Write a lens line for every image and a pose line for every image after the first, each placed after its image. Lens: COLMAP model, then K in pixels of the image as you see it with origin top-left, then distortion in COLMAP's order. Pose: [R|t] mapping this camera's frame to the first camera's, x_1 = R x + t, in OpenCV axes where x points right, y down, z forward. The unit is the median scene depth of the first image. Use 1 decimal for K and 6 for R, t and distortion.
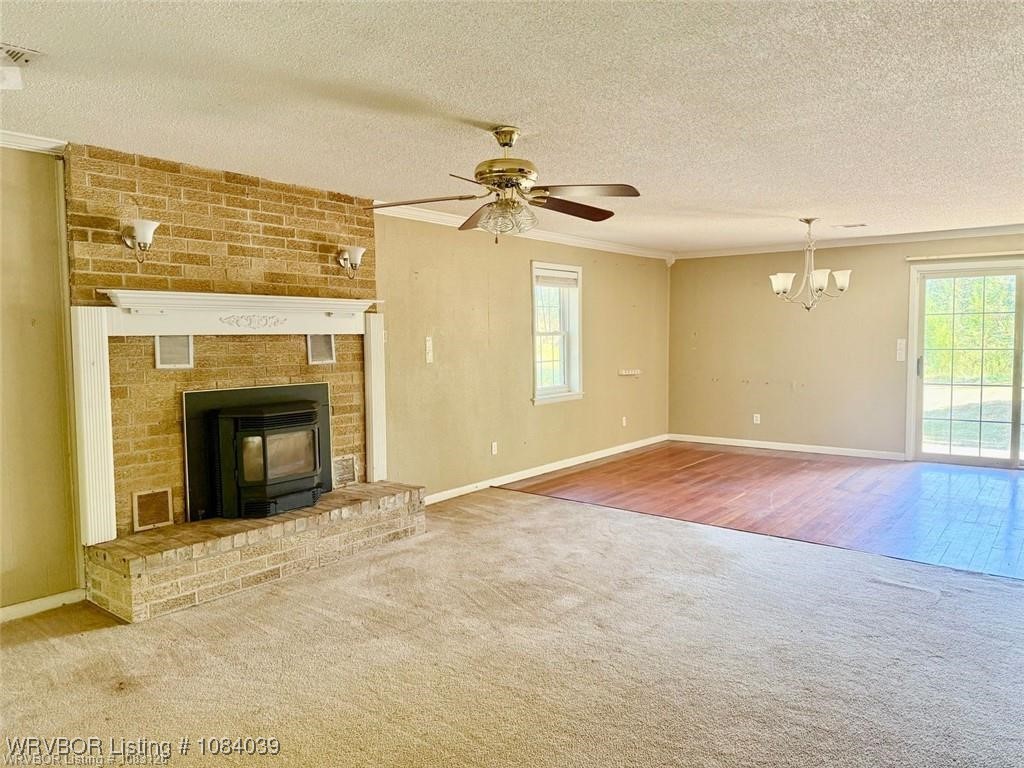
lens RADIAL K [[718.7, 0, 505.1], [0, 718.7, 383.1], [0, 0, 1]] dist [0.074319, -0.107637]
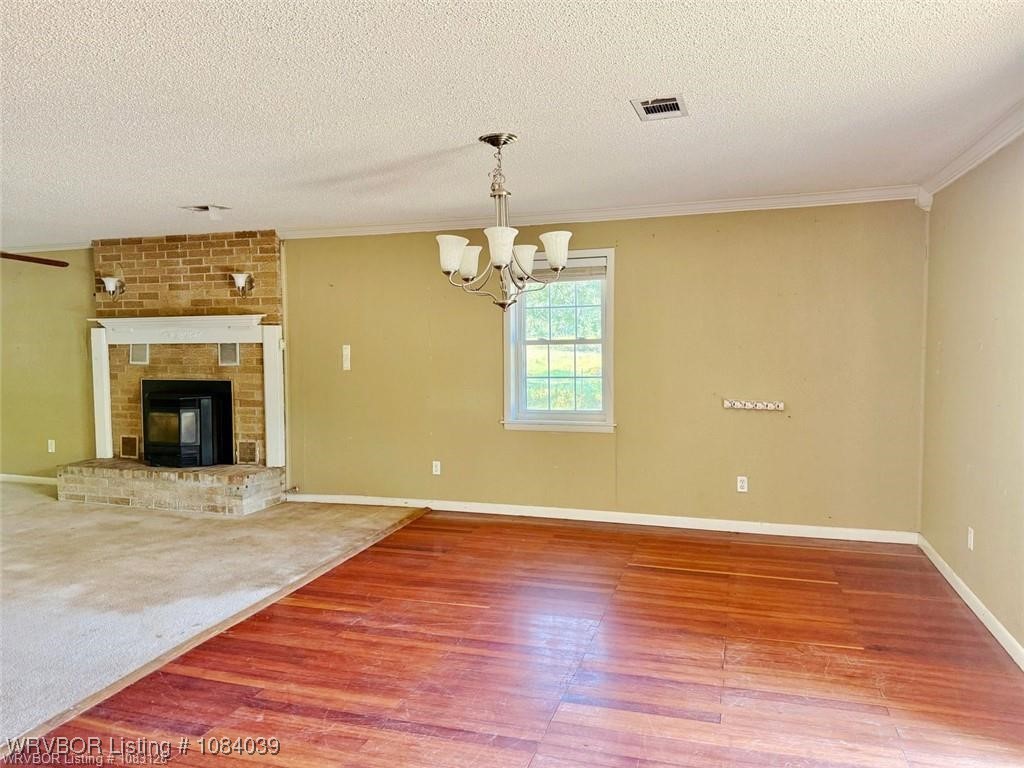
lens RADIAL K [[718.7, 0, 513.8], [0, 718.7, 382.0], [0, 0, 1]] dist [0.074319, -0.107637]
pose [[0.345726, 0.063943, -0.936154, 1.254987], [-0.057282, 0.997253, 0.046962, -0.096213], [0.936586, 0.037389, 0.348439, 1.117972]]
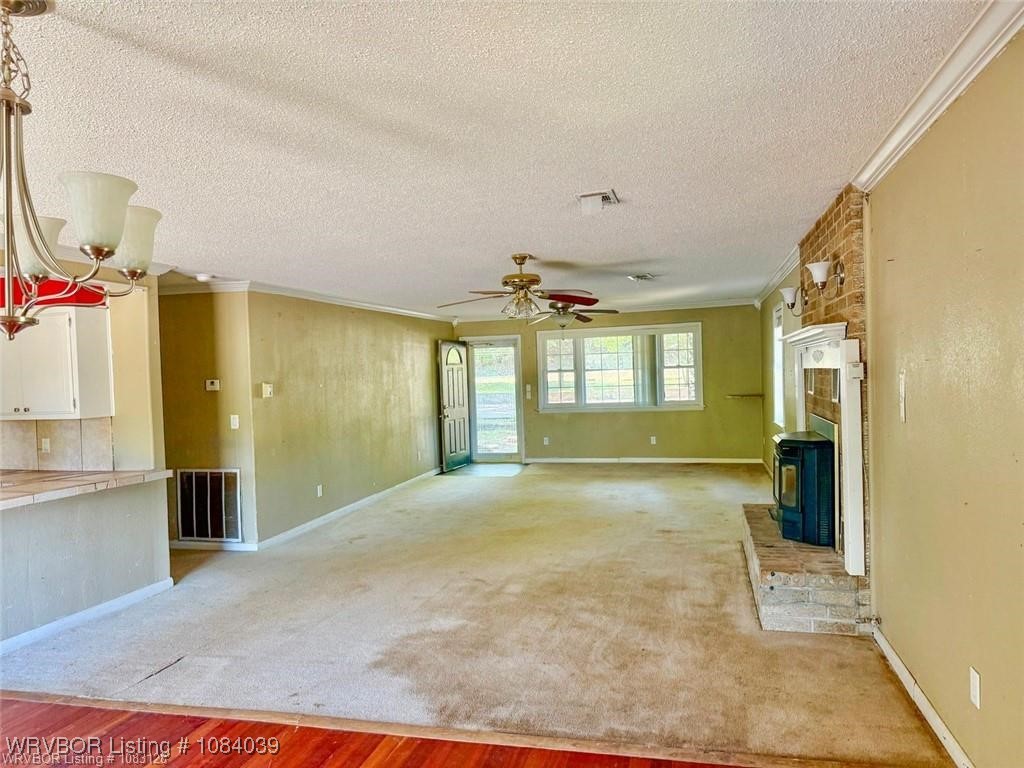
lens RADIAL K [[718.7, 0, 509.8], [0, 718.7, 389.3], [0, 0, 1]] dist [0.074319, -0.107637]
pose [[-0.917126, 0.051014, -0.395319, 0.485457], [0.017229, 0.995923, 0.088549, -0.137217], [0.398225, 0.074400, -0.914266, 1.784870]]
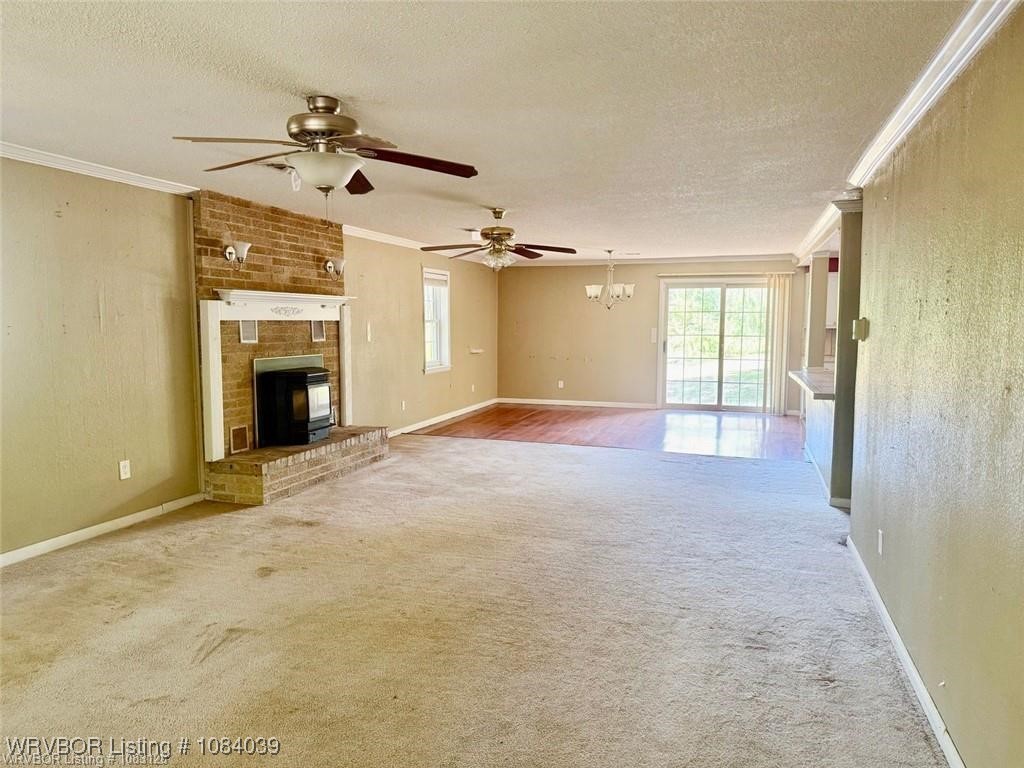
lens RADIAL K [[718.7, 0, 512.4], [0, 718.7, 390.2], [0, 0, 1]] dist [0.074319, -0.107637]
pose [[0.936313, -0.019932, 0.350599, -0.432053], [0.009647, 0.999471, 0.031058, 0.031305], [-0.351033, -0.025698, 0.936010, -0.502601]]
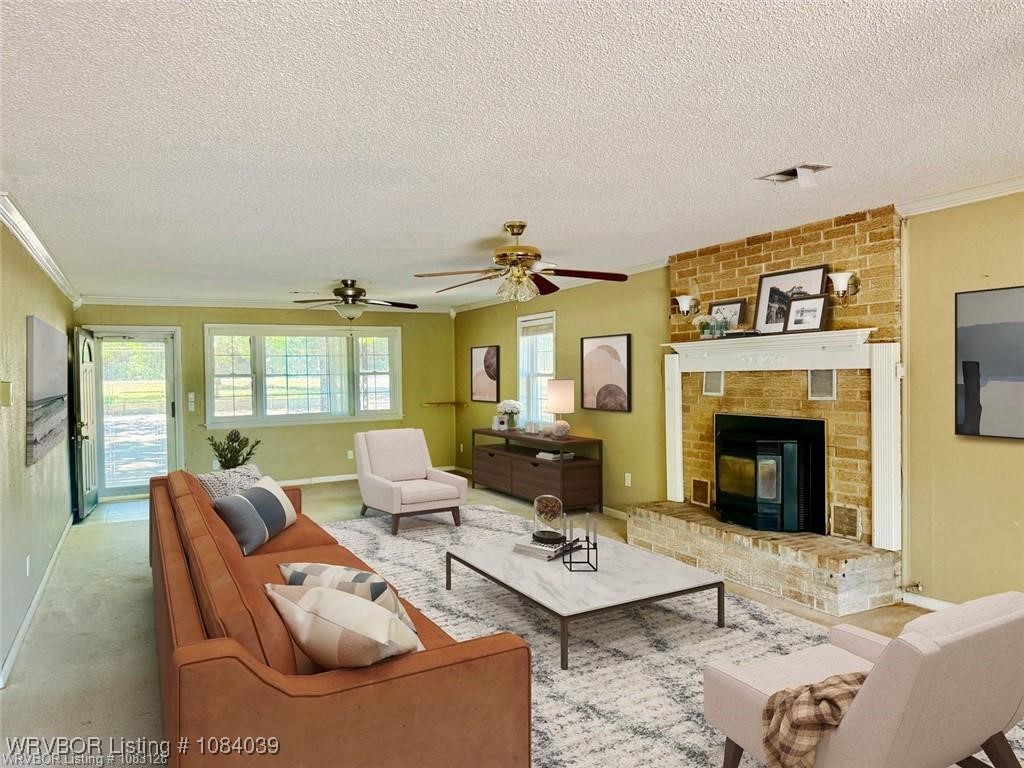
lens RADIAL K [[718.7, 0, 513.0], [0, 718.7, 383.0], [0, 0, 1]] dist [0.074319, -0.107637]
pose [[-0.408118, 0.028026, -0.912499, 0.867412], [-0.041009, 0.997957, 0.048992, -0.087051], [0.912007, 0.057415, -0.406135, 1.107328]]
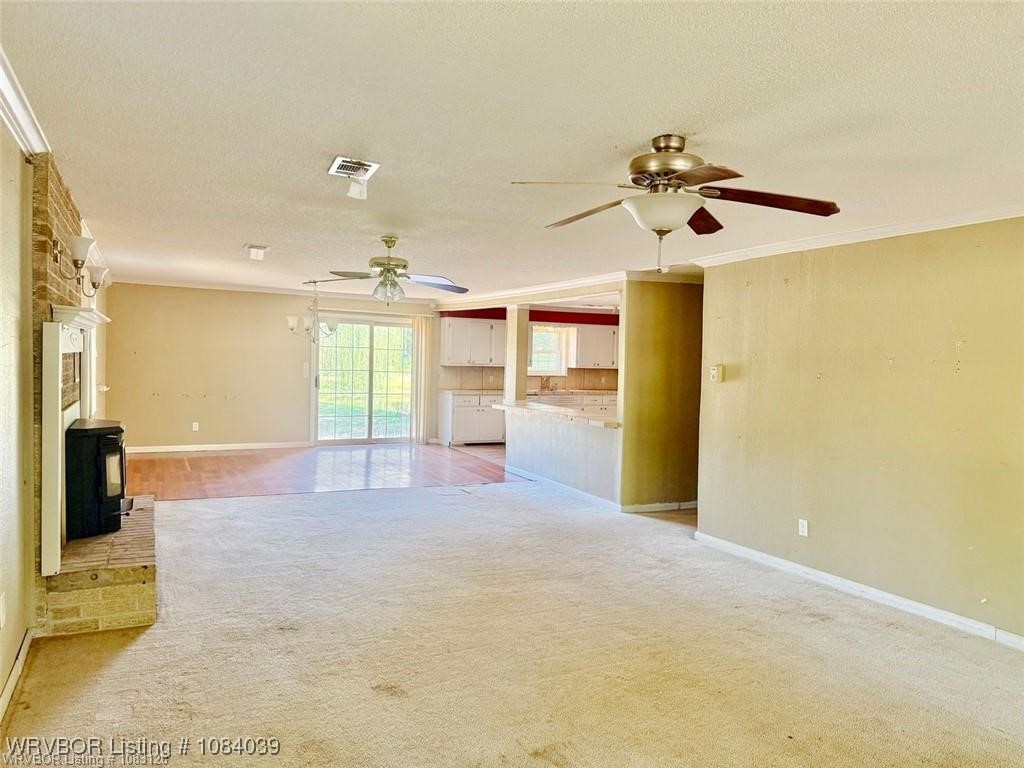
lens RADIAL K [[718.7, 0, 515.3], [0, 718.7, 384.9], [0, 0, 1]] dist [0.074319, -0.107637]
pose [[0.418340, -0.010473, 0.908230, -0.986370], [0.028655, 0.999588, -0.001672, -0.003633], [-0.907839, 0.026724, 0.418468, 0.044608]]
